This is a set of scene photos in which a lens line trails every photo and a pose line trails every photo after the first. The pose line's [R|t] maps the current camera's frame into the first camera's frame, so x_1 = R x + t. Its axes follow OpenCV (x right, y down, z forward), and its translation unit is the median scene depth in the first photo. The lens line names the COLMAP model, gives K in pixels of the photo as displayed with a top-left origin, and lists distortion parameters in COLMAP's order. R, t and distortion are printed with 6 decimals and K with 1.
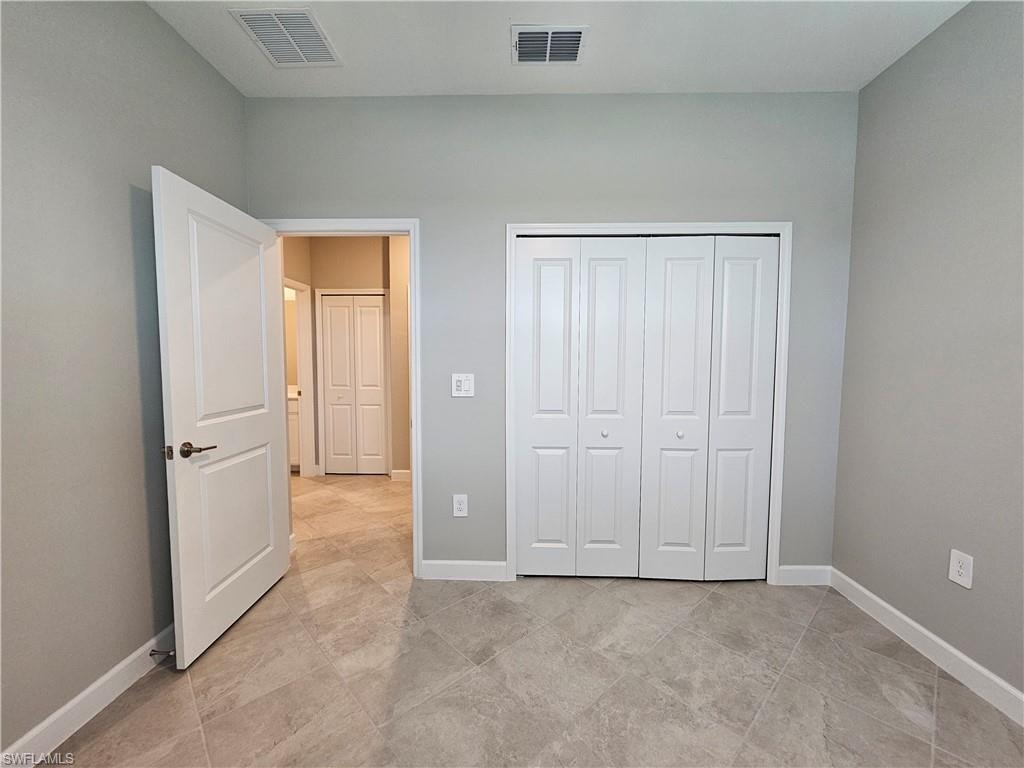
lens RADIAL K [[419.6, 0, 511.4], [0, 419.6, 386.8], [0, 0, 1]] dist [-0.003106, 0.000693]
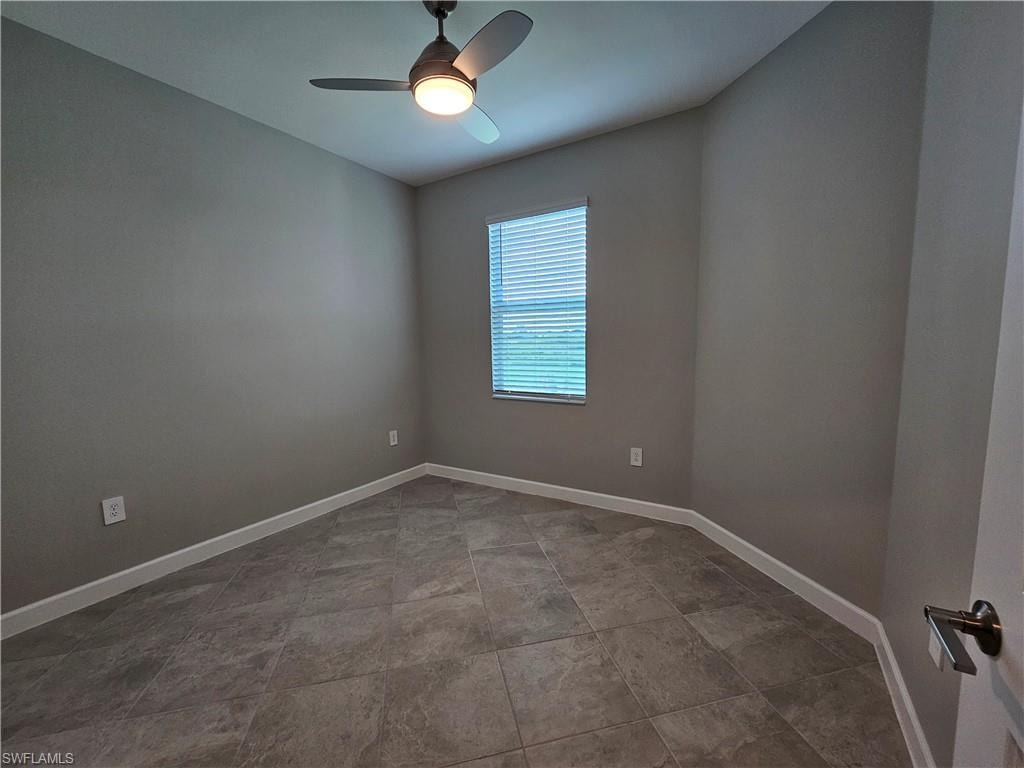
lens RADIAL K [[419.6, 0, 511.4], [0, 419.6, 386.8], [0, 0, 1]] dist [-0.003106, 0.000693]
pose [[-0.861795, -0.042682, 0.505458, -0.646237], [0.046158, 0.985721, 0.161936, -0.097949], [-0.505152, 0.162886, -0.847520, 1.481026]]
